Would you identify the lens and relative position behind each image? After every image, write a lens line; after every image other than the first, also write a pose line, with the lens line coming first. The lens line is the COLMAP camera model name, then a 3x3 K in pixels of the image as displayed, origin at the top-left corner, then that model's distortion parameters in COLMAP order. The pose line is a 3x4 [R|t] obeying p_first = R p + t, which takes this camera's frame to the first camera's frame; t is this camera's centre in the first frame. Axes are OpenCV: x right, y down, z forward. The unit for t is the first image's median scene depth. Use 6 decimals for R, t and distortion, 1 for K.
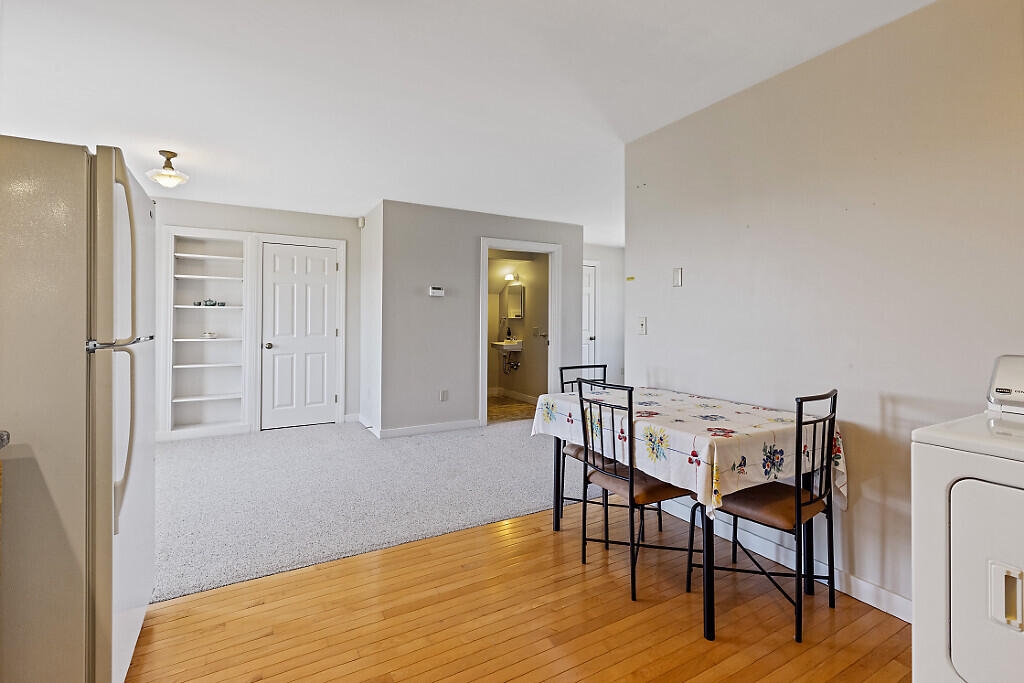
lens RADIAL K [[466.2, 0, 527.7], [0, 466.2, 316.8], [0, 0, 1]] dist [0.002628, -0.001904]
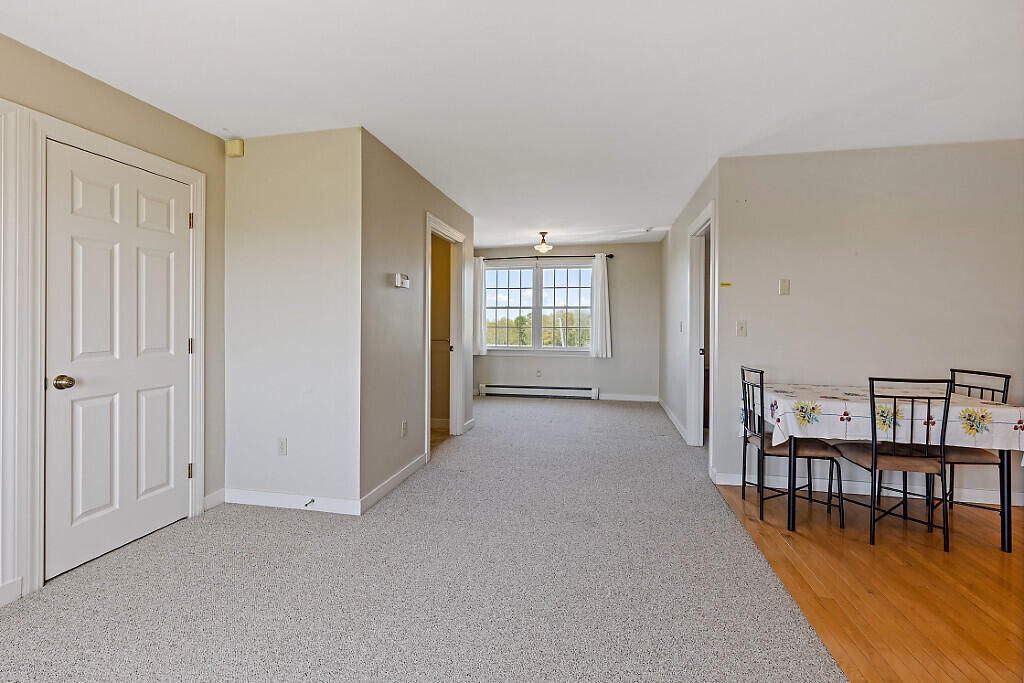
lens RADIAL K [[466.2, 0, 502.8], [0, 466.2, 322.2], [0, 0, 1]] dist [0.002628, -0.001904]
pose [[0.685073, -0.000320, 0.728474, -0.586313], [-0.008397, 0.999930, 0.008335, 0.000017], [-0.728426, -0.011827, 0.685022, 0.406116]]
